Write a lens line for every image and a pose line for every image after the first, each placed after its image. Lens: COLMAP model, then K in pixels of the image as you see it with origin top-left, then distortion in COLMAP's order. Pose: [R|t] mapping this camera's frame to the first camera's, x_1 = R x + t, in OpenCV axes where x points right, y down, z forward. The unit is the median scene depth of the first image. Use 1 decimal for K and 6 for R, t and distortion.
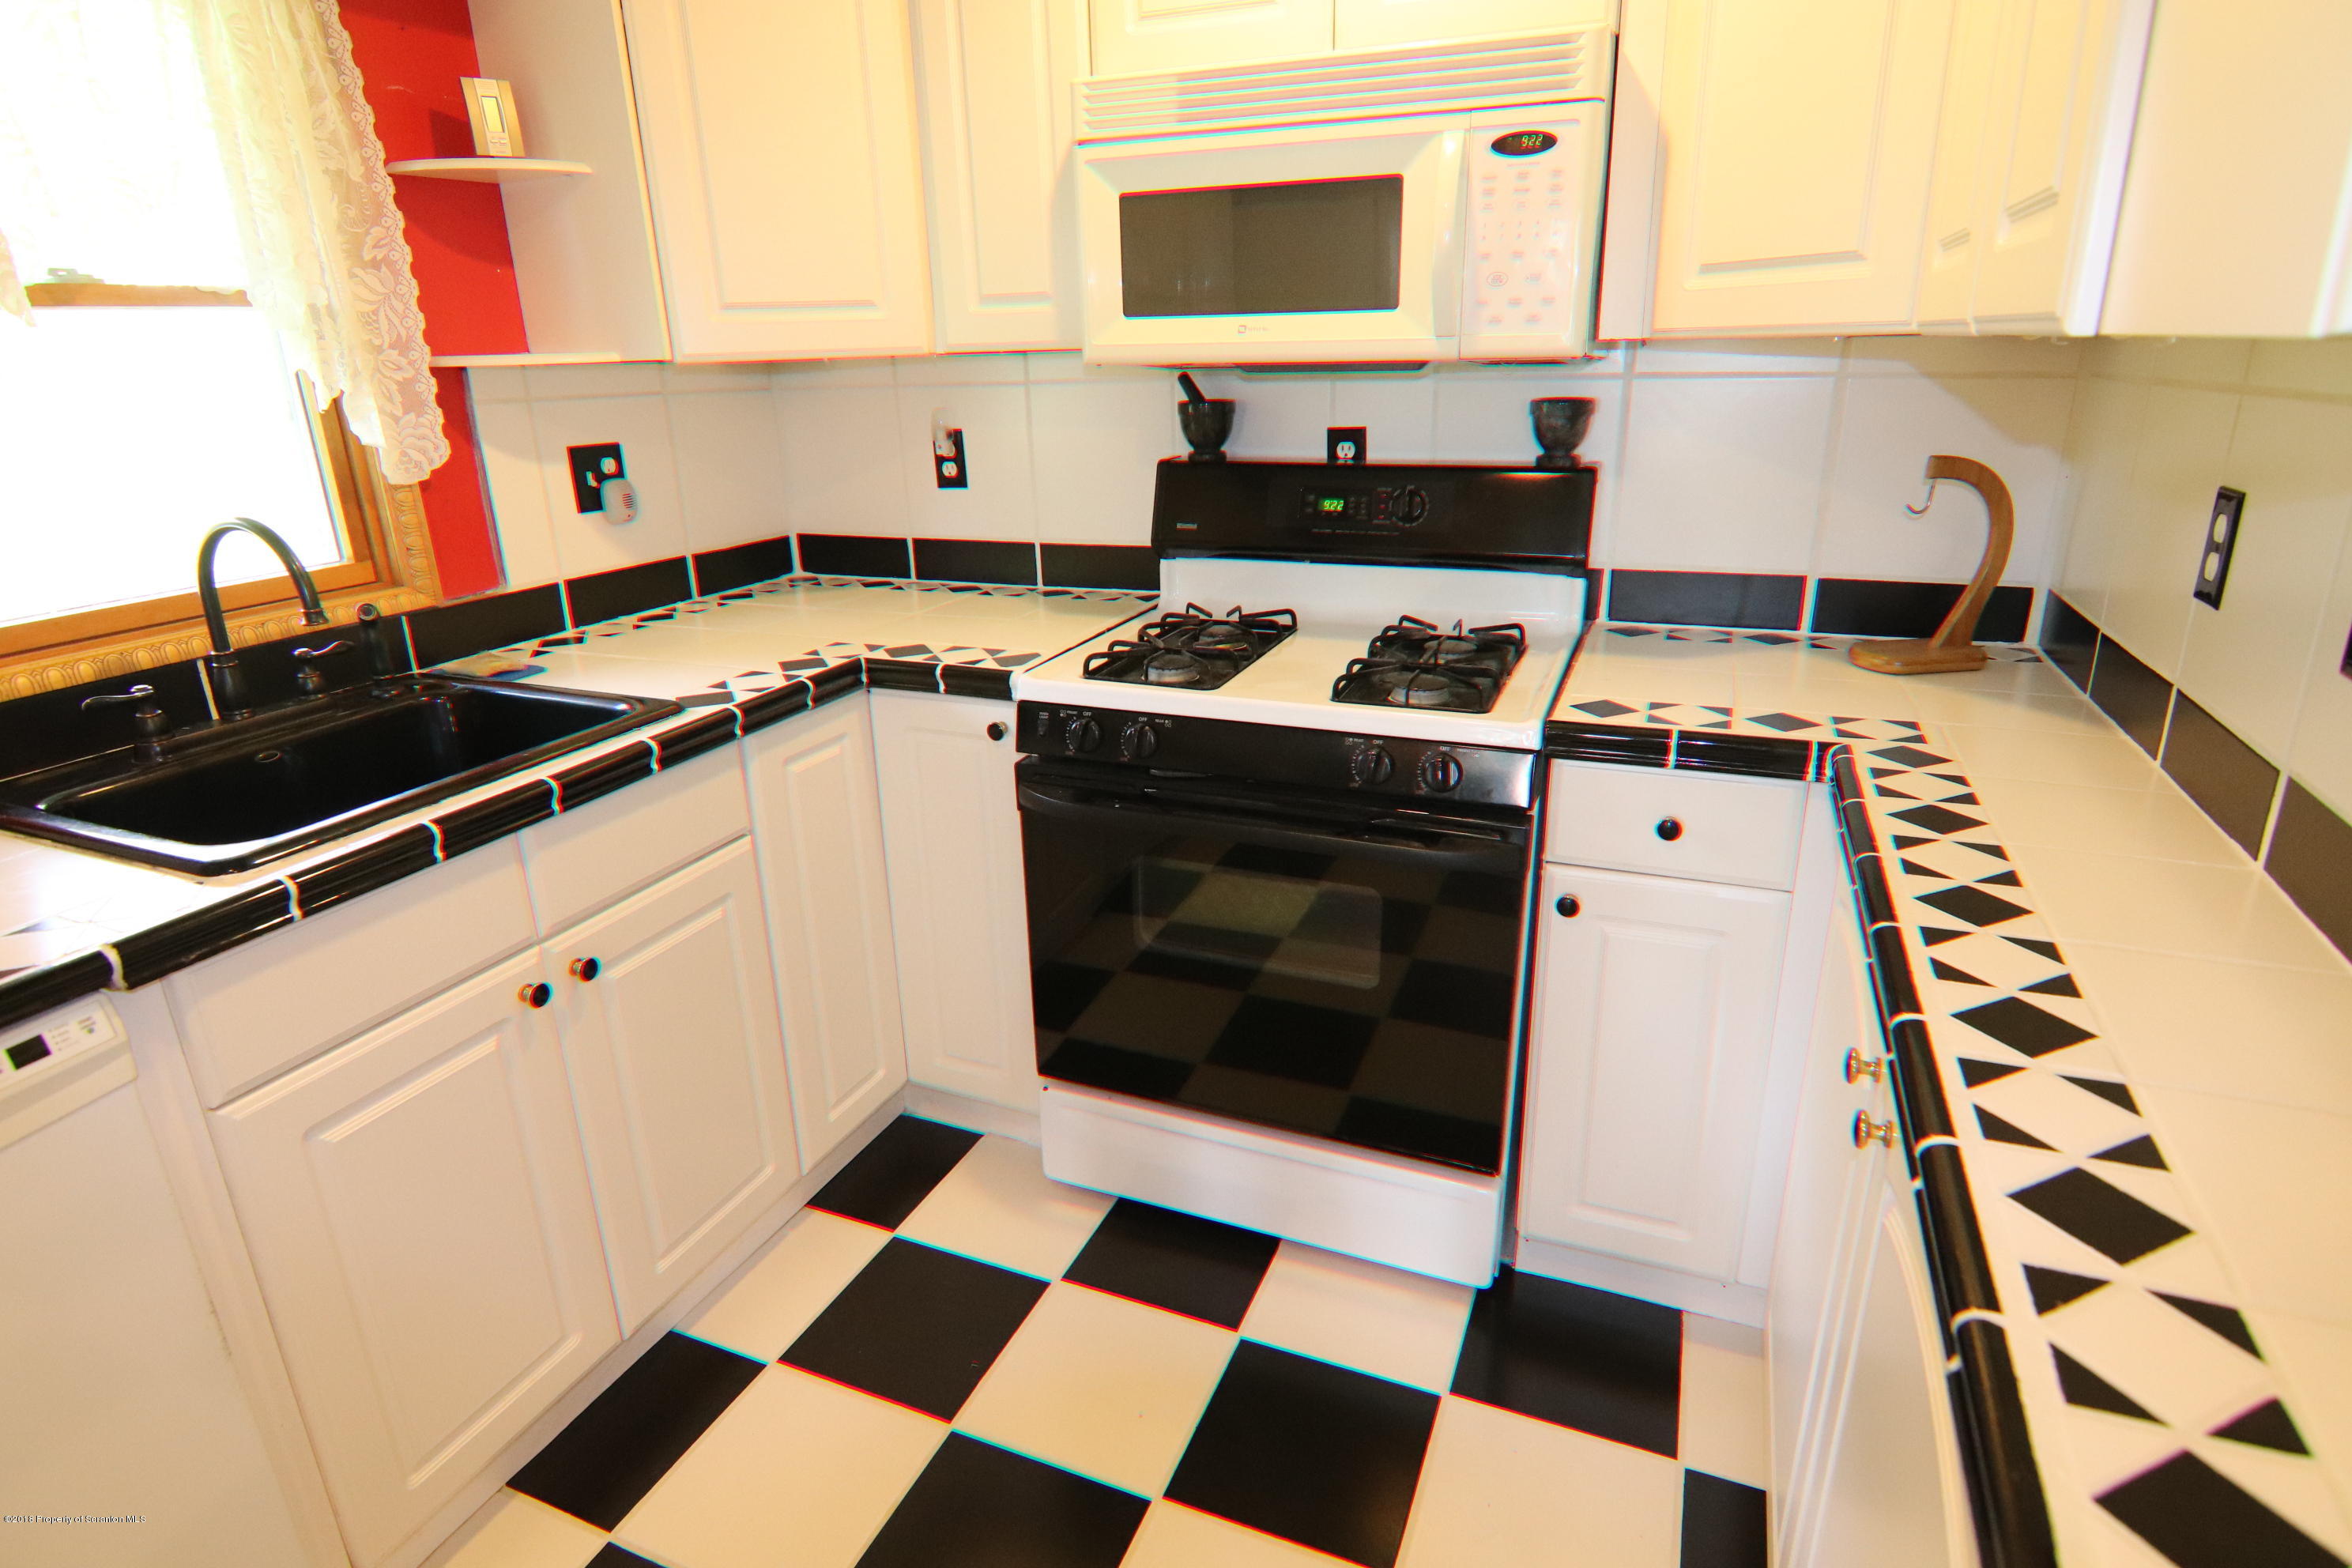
lens RADIAL K [[1232.2, 0, 1165.8], [0, 1232.2, 782.1], [0, 0, 1]] dist [0.001225, -0.019864]
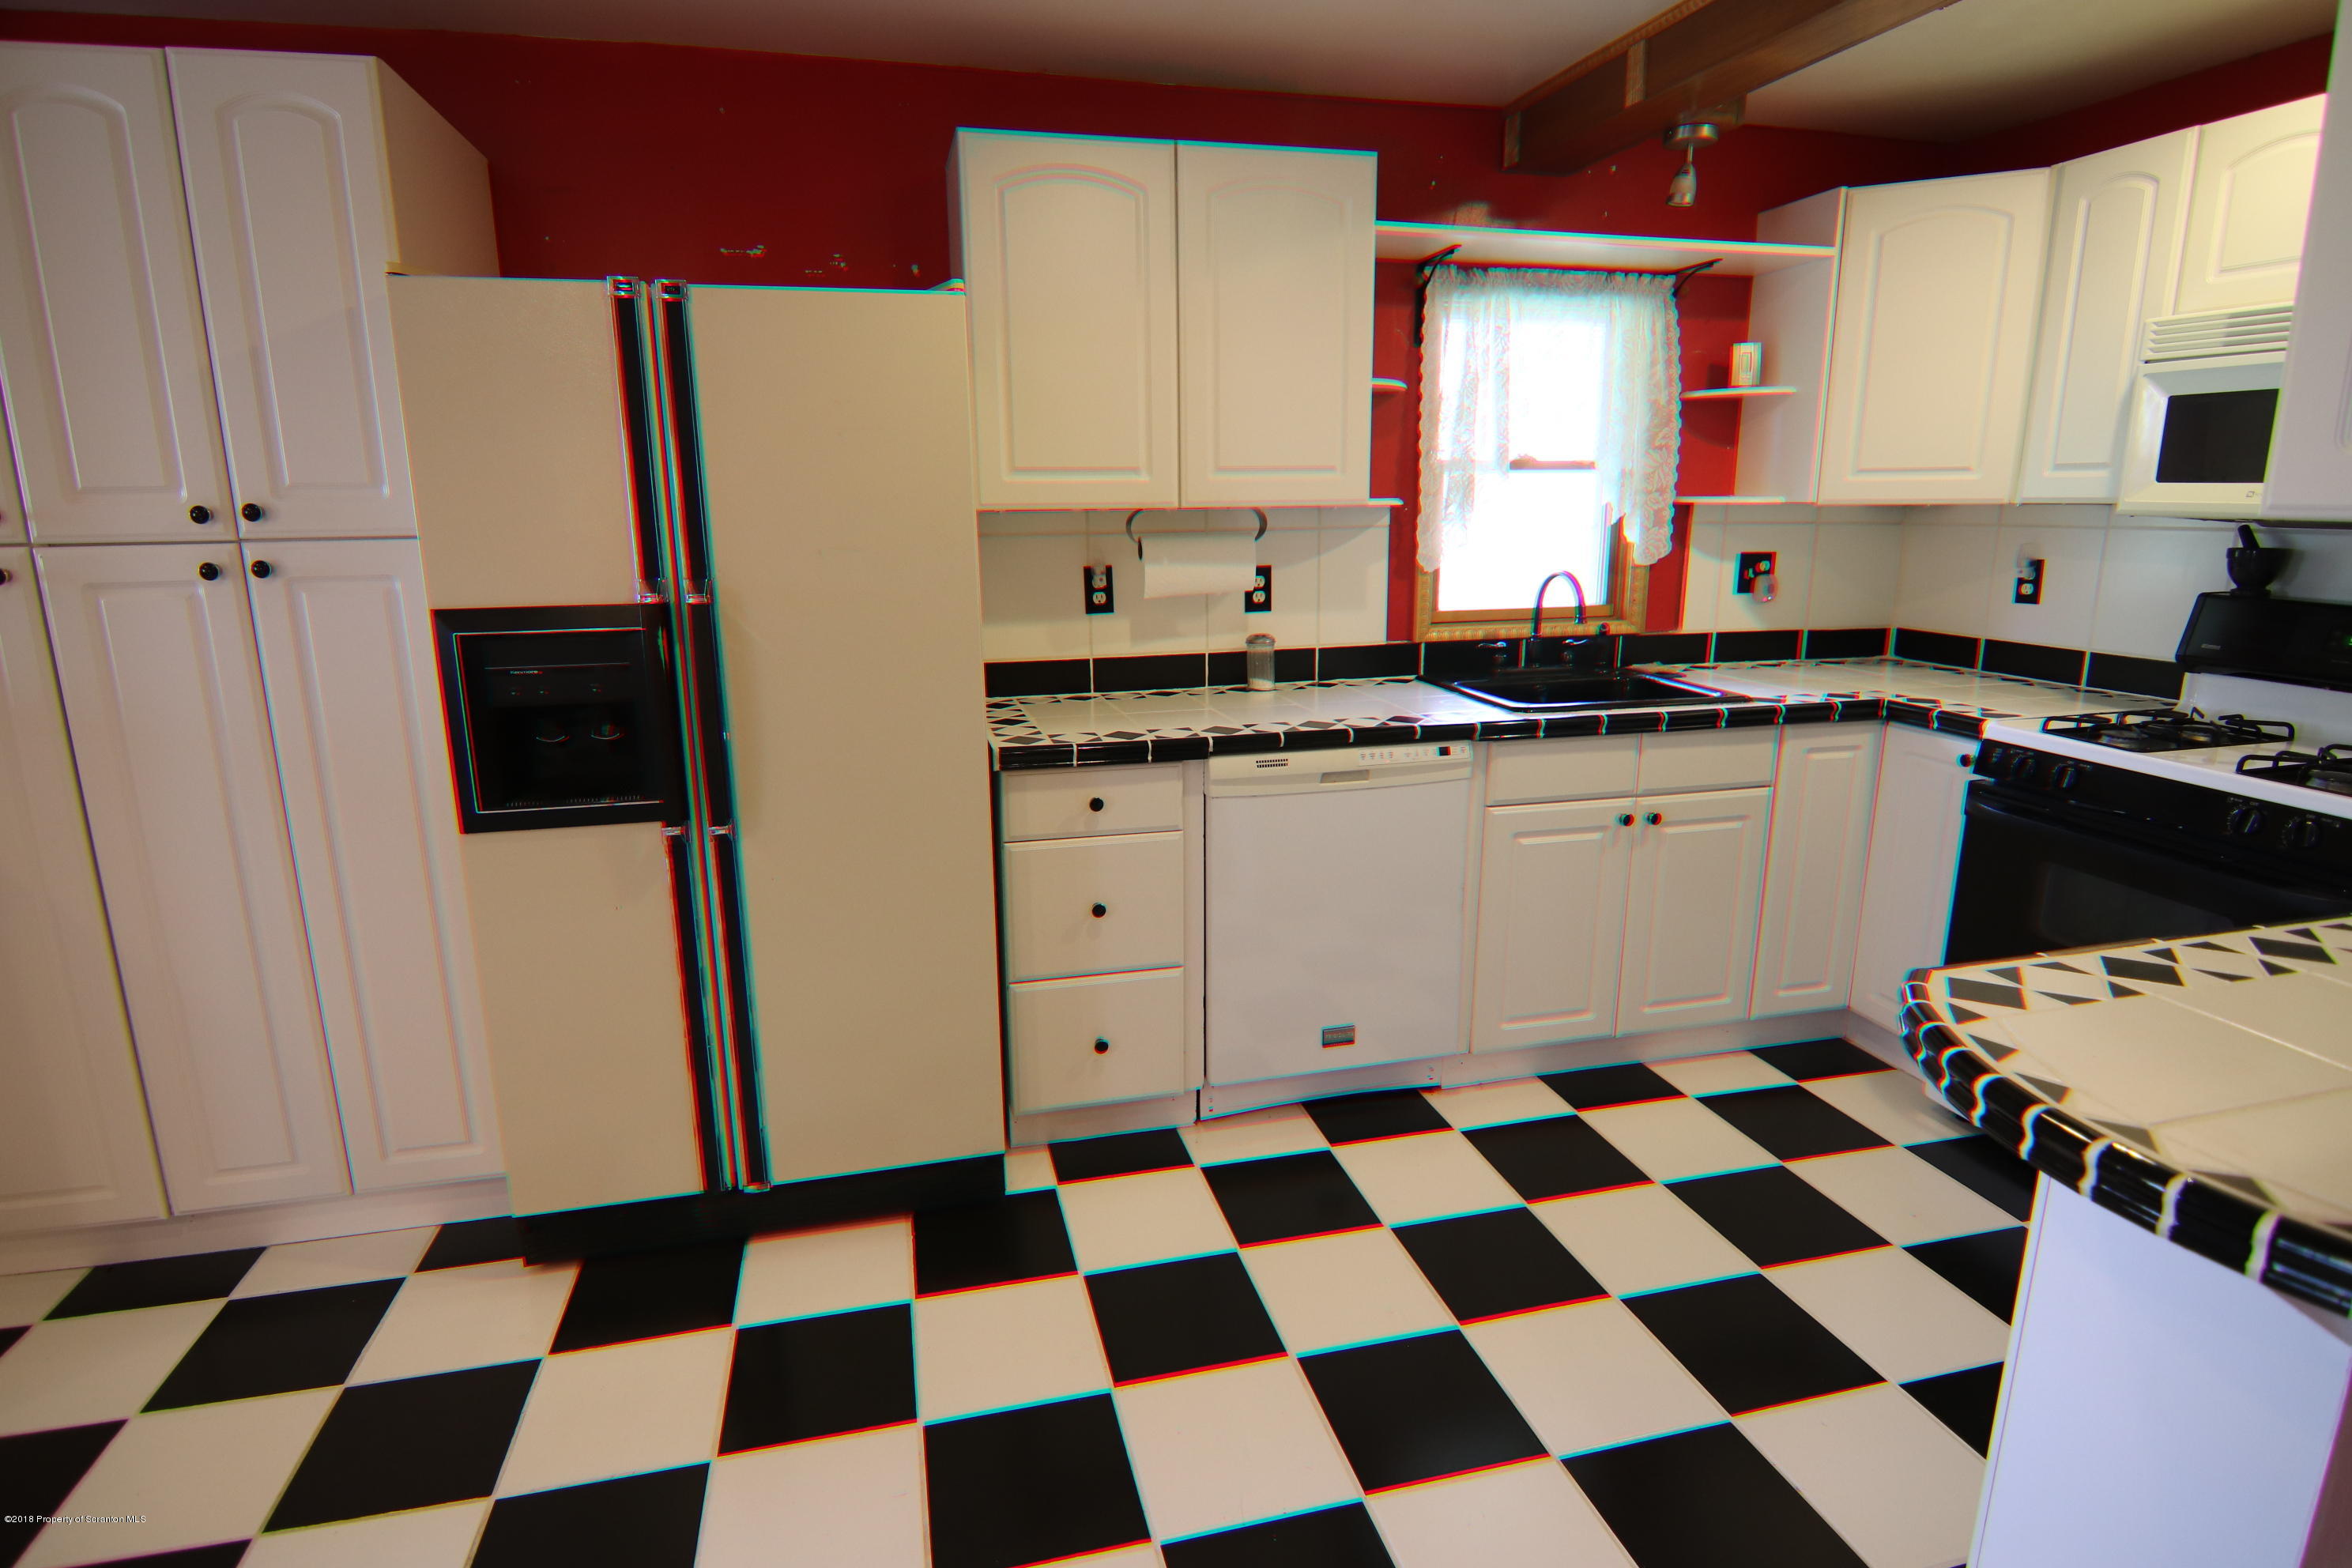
lens RADIAL K [[1232.2, 0, 1165.8], [0, 1232.2, 782.1], [0, 0, 1]] dist [0.001225, -0.019864]
pose [[0.605237, 0.199039, -0.770760, 0.417243], [-0.272785, 0.961471, 0.034084, 0.193906], [0.747848, 0.189623, 0.636213, -0.617061]]
